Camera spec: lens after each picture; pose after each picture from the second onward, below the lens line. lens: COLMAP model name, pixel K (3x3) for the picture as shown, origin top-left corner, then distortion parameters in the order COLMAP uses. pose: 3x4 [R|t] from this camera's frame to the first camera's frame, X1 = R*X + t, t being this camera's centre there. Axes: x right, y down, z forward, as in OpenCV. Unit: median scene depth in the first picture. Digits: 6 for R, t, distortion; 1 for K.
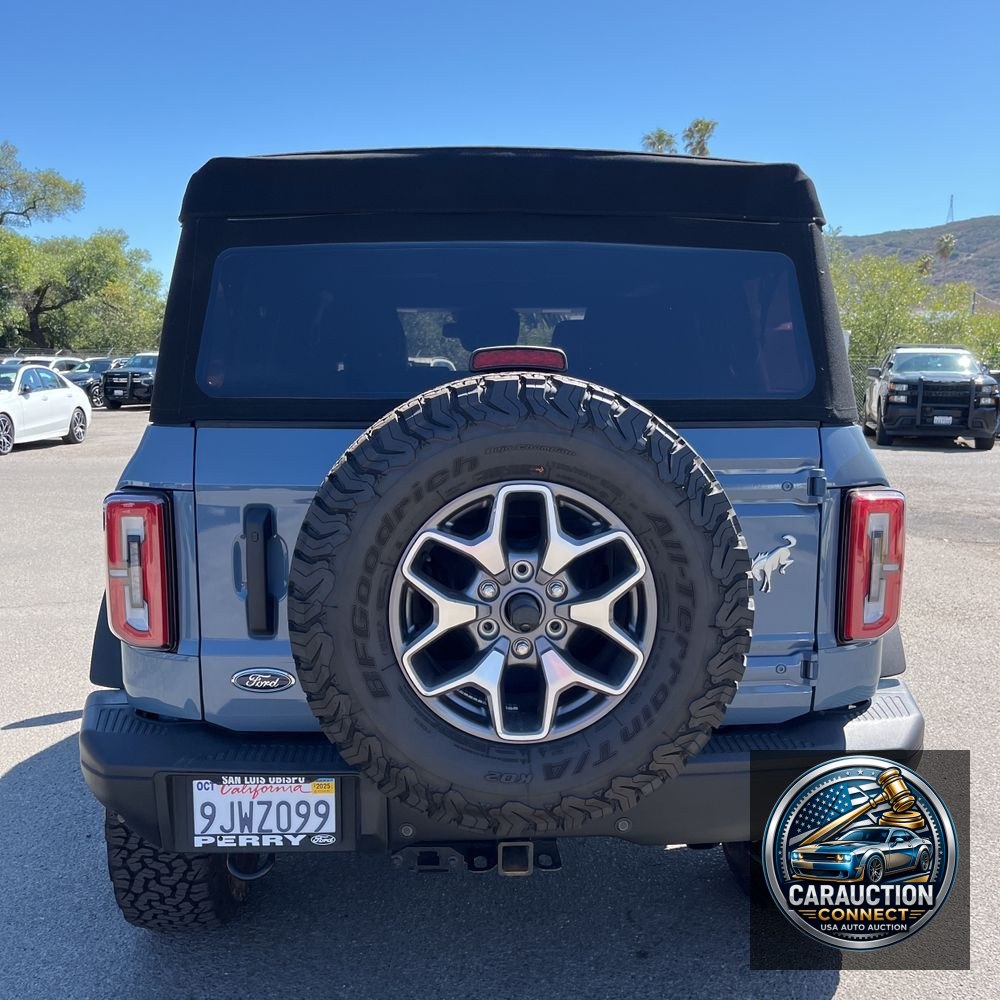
lens RADIAL K [[1015.4, 0, 495.8], [0, 1015.4, 504.3], [0, 0, 1]] dist [0.127948, -0.309182]
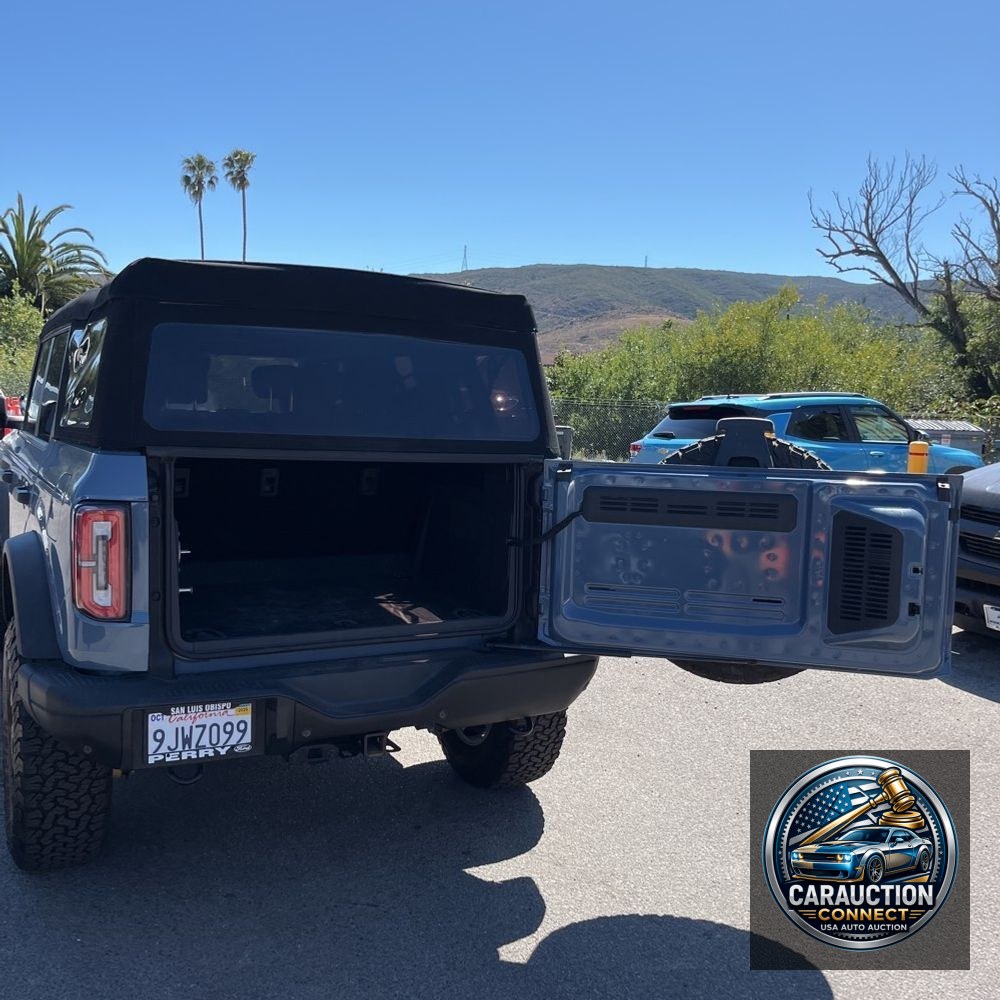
lens RADIAL K [[1028.3, 0, 485.0], [0, 1028.3, 502.0], [0, 0, 1]] dist [0.064302, -0.087943]
pose [[0.907541, -0.011981, 0.419793, -0.527920], [0.024088, 0.999432, -0.023552, 0.034141], [-0.419272, 0.031486, 0.907314, -0.506842]]
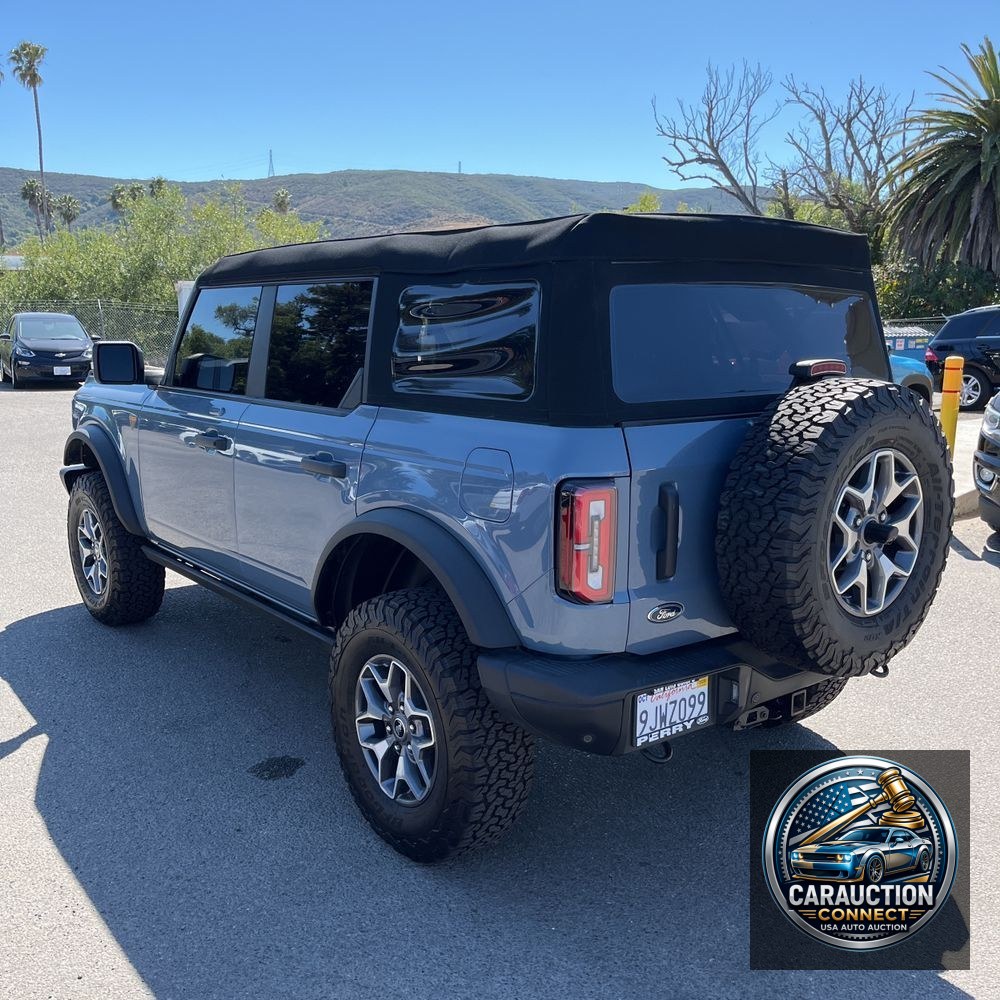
lens RADIAL K [[1017.9, 0, 502.6], [0, 1017.9, 507.3], [0, 0, 1]] dist [0.057784, -0.062799]
pose [[0.807827, -0.107416, 0.579550, -1.323732], [0.076108, 0.994032, 0.078152, -0.097857], [-0.584486, -0.019025, 0.811181, 0.055985]]
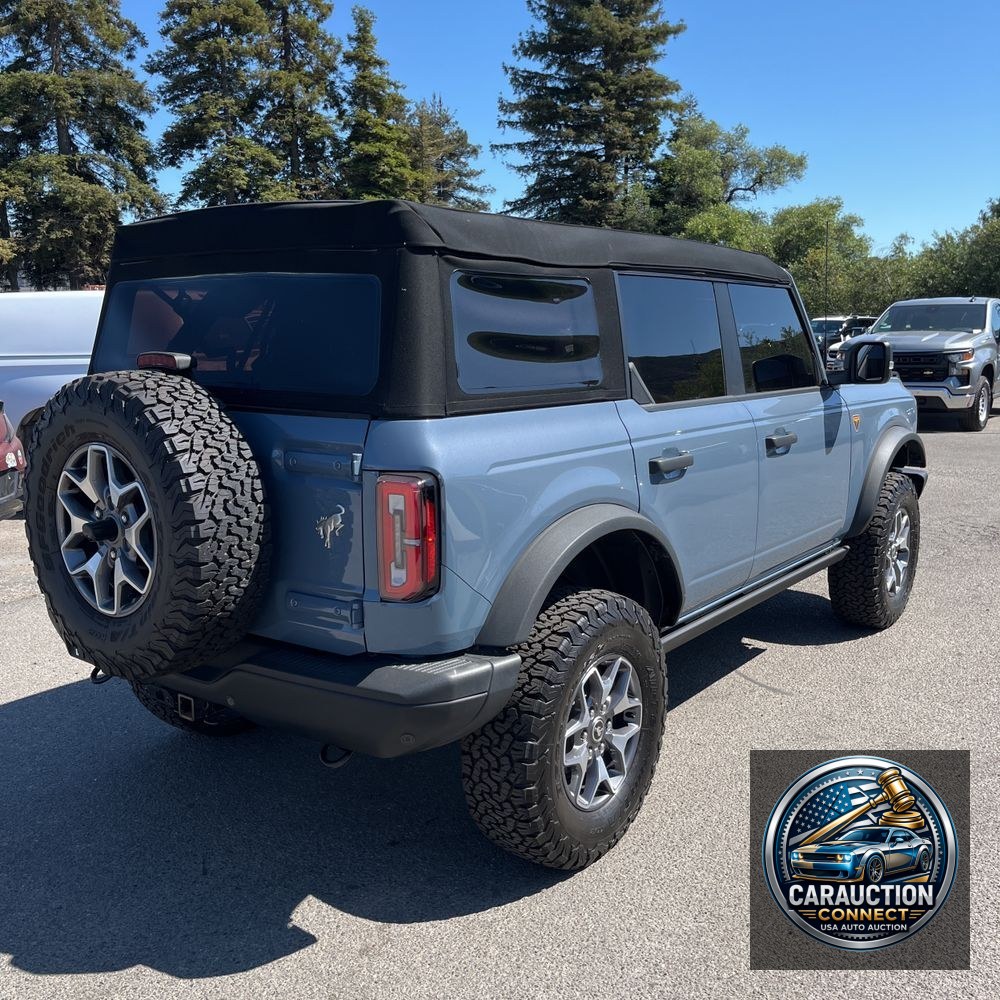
lens RADIAL K [[1004.1, 0, 500.0], [0, 1004.1, 500.0], [0, 0, 1]] dist [0.047222, -0.026652]
pose [[0.772157, 0.105699, -0.626578, 1.397152], [-0.084440, 0.994391, 0.063689, -0.082116], [0.629796, 0.003731, 0.776752, 0.195558]]
